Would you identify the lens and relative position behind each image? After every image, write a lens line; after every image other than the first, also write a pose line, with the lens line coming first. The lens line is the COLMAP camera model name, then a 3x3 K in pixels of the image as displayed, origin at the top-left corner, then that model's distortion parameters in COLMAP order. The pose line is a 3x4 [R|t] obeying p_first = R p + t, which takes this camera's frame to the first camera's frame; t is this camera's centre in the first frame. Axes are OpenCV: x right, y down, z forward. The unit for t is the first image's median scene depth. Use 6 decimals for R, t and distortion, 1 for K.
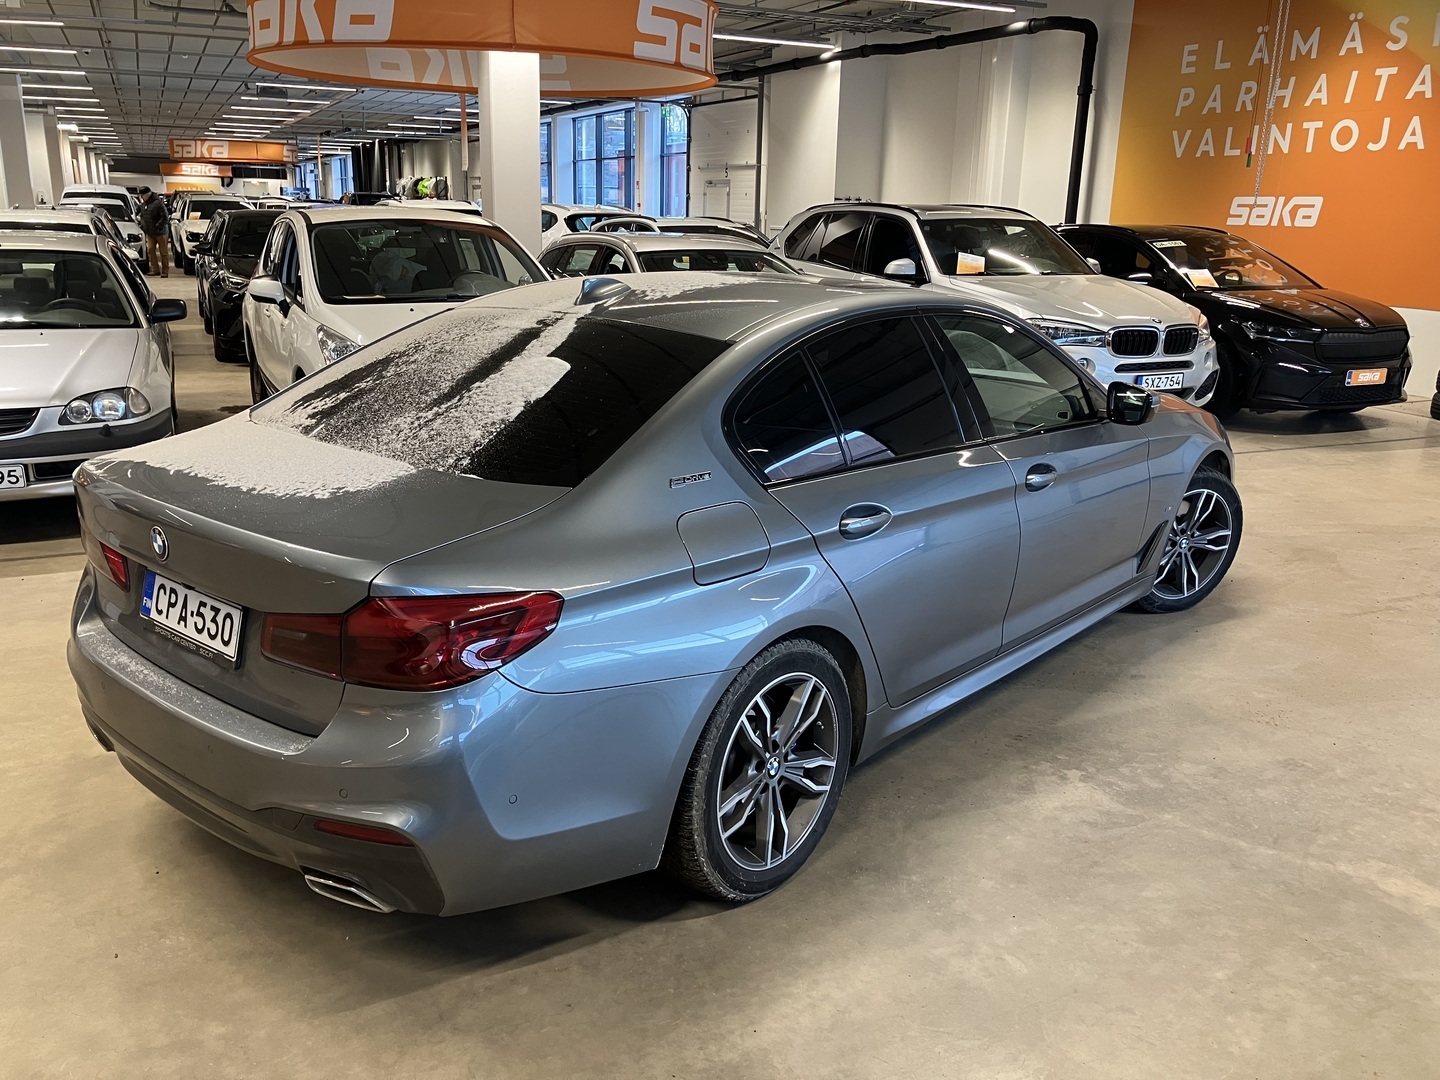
lens RADIAL K [[1171.0, 0, 726.8], [0, 1171.0, 542.5], [0, 0, 1]] dist [0.011356, 0.006759]
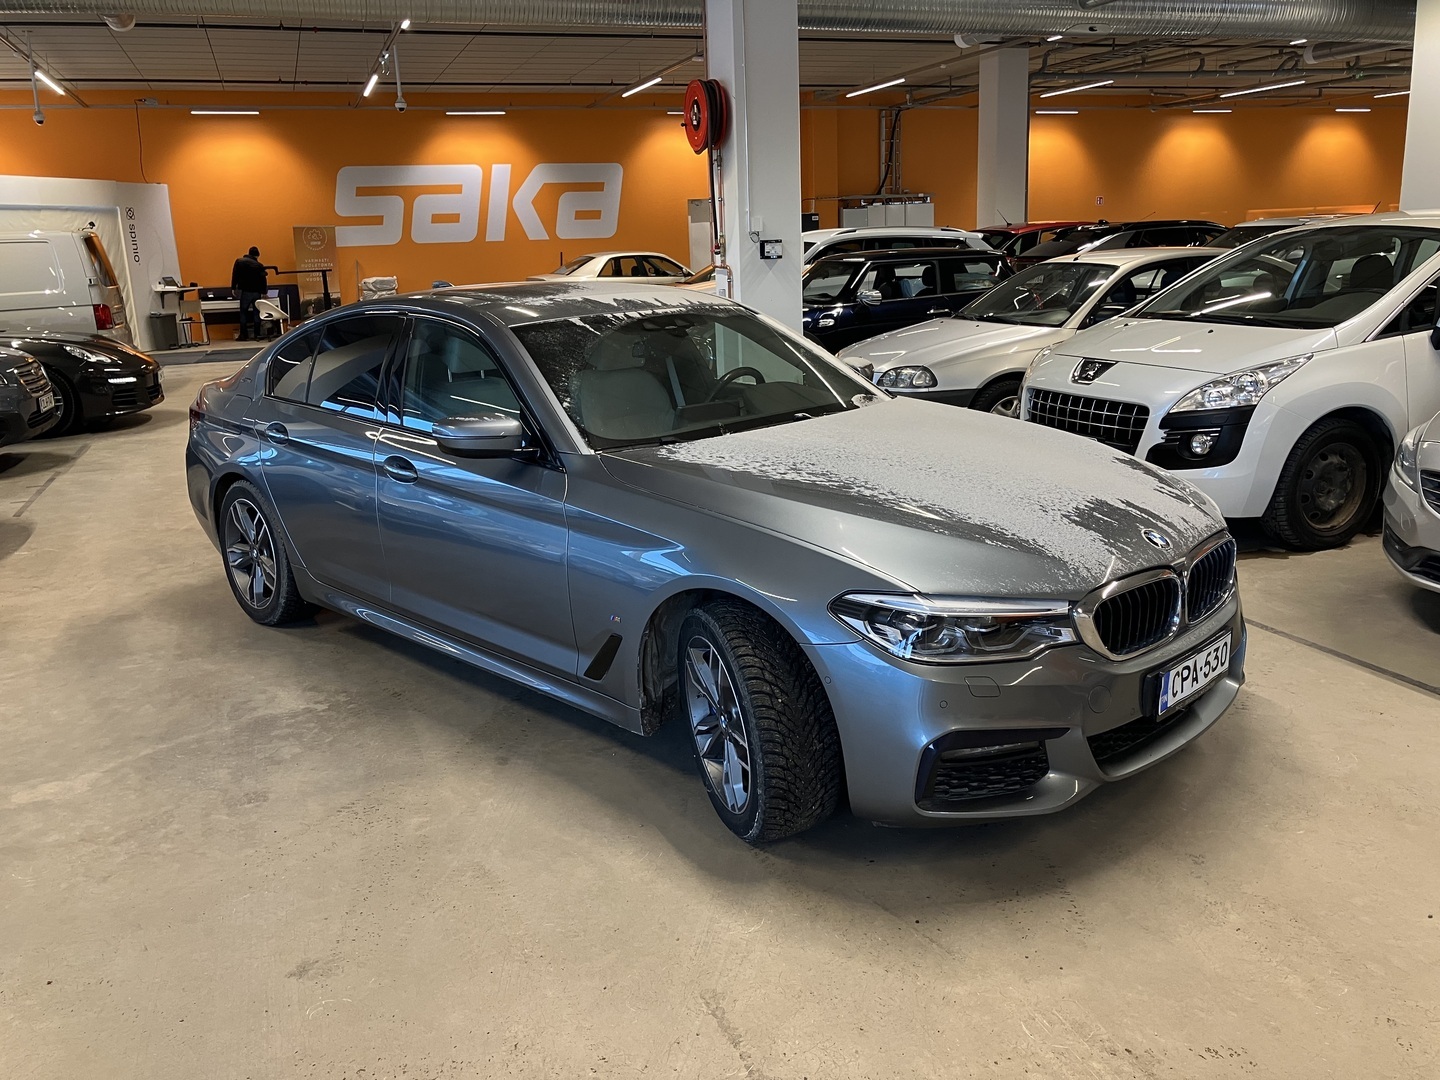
lens RADIAL K [[1171.0, 0, 726.8], [0, 1171.0, 542.5], [0, 0, 1]] dist [0.011356, 0.006759]
pose [[-0.074035, 0.226122, -0.971281, 1.383218], [-0.250315, 0.938561, 0.237585, -0.343828], [0.965330, 0.260716, -0.012885, 1.372110]]
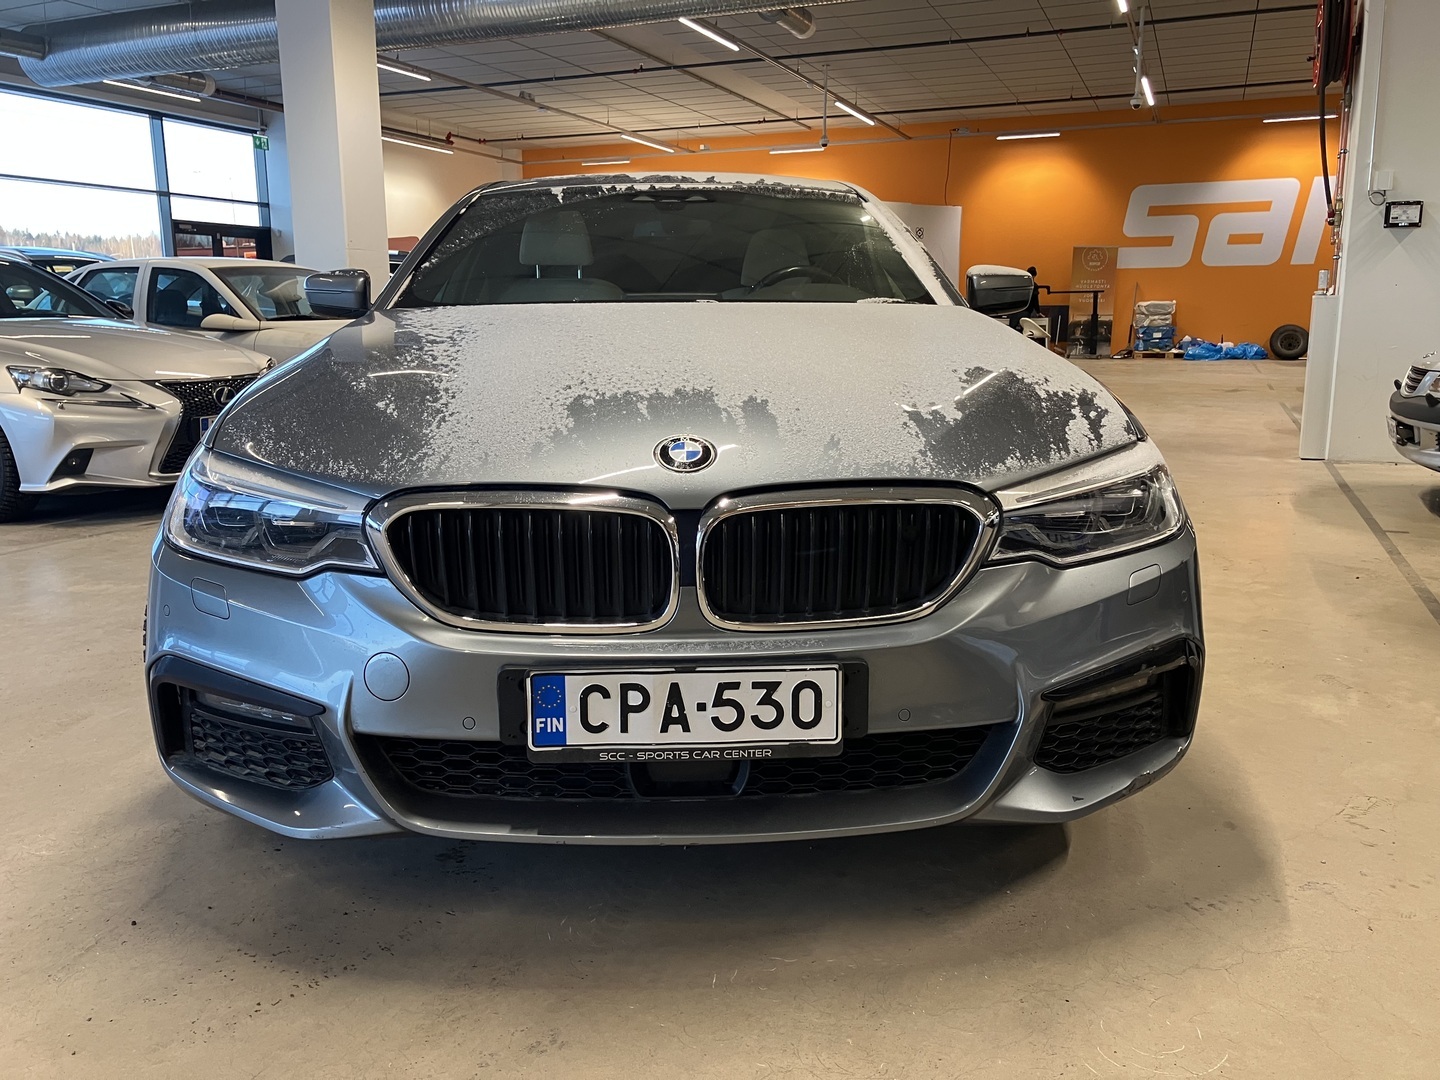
lens RADIAL K [[1171.0, 0, 726.8], [0, 1171.0, 542.5], [0, 0, 1]] dist [0.011356, 0.006759]
pose [[-0.730339, 0.109036, -0.674327, 1.300234], [-0.206990, 0.905438, 0.370590, -0.346360], [0.650969, 0.410235, -0.638707, 1.463145]]
